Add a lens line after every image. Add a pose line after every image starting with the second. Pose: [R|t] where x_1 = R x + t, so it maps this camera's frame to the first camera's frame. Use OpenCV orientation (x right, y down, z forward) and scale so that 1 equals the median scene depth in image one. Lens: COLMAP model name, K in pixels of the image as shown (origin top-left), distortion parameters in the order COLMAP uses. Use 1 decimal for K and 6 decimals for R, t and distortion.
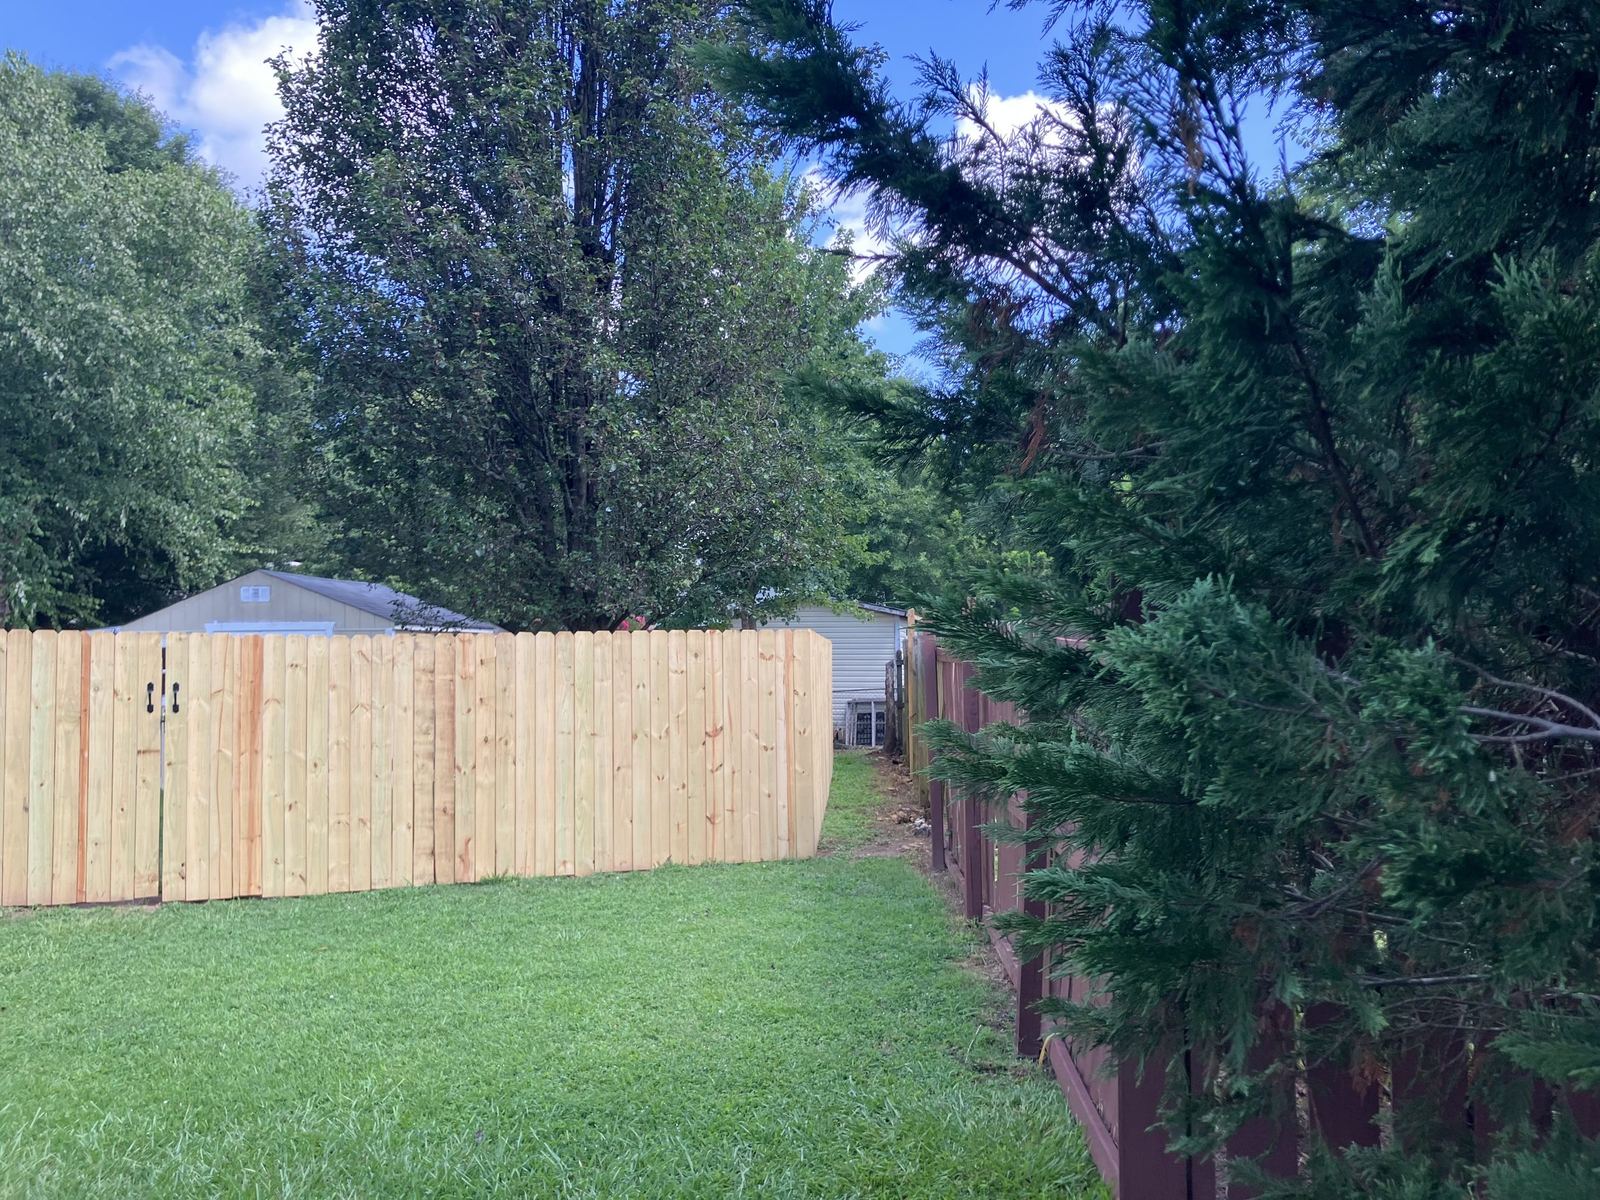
lens RADIAL K [[1363.7, 0, 800.0], [0, 1363.7, 600.0], [0, 0, 1]] dist [0.172362, -0.267837]
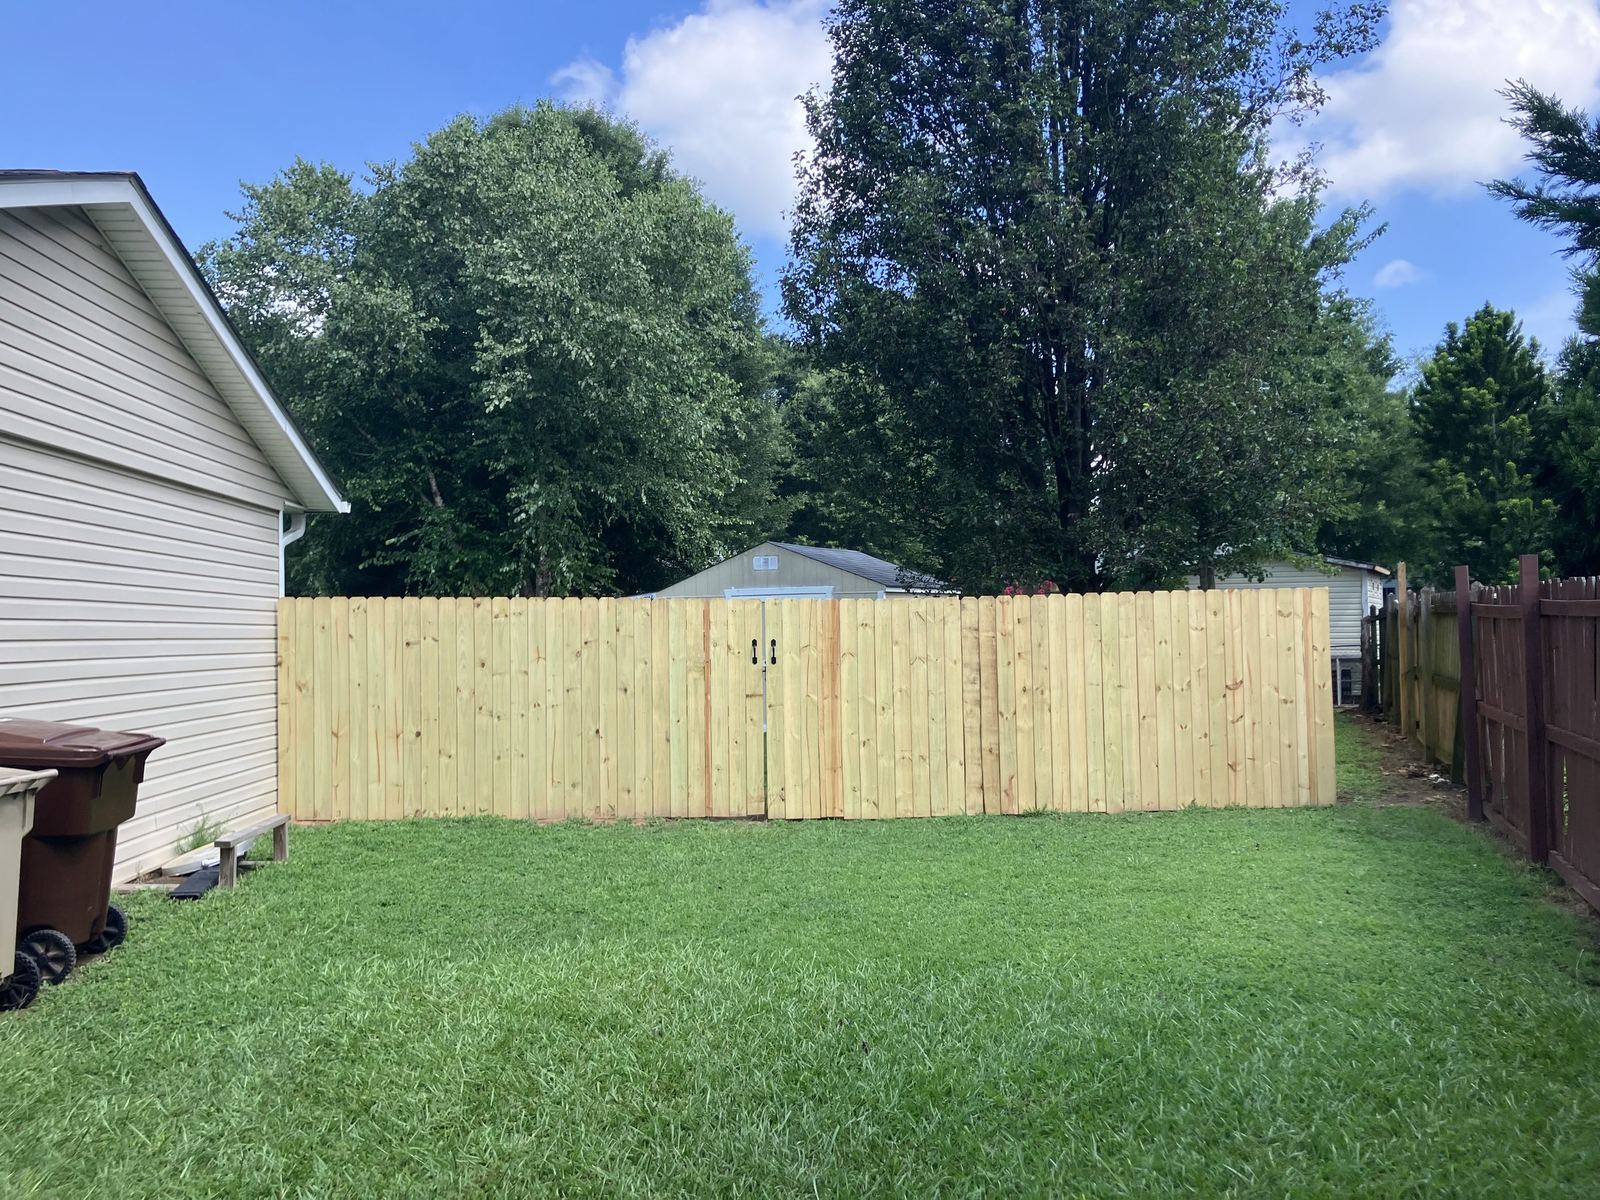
lens RADIAL K [[1368.2, 0, 800.0], [0, 1368.2, 600.0], [0, 0, 1]] dist [0.081453, -0.077944]
pose [[0.958094, -0.013580, -0.286131, -0.078538], [0.022248, 0.999386, 0.027064, -0.006033], [0.285588, -0.032296, 0.957808, -0.120861]]
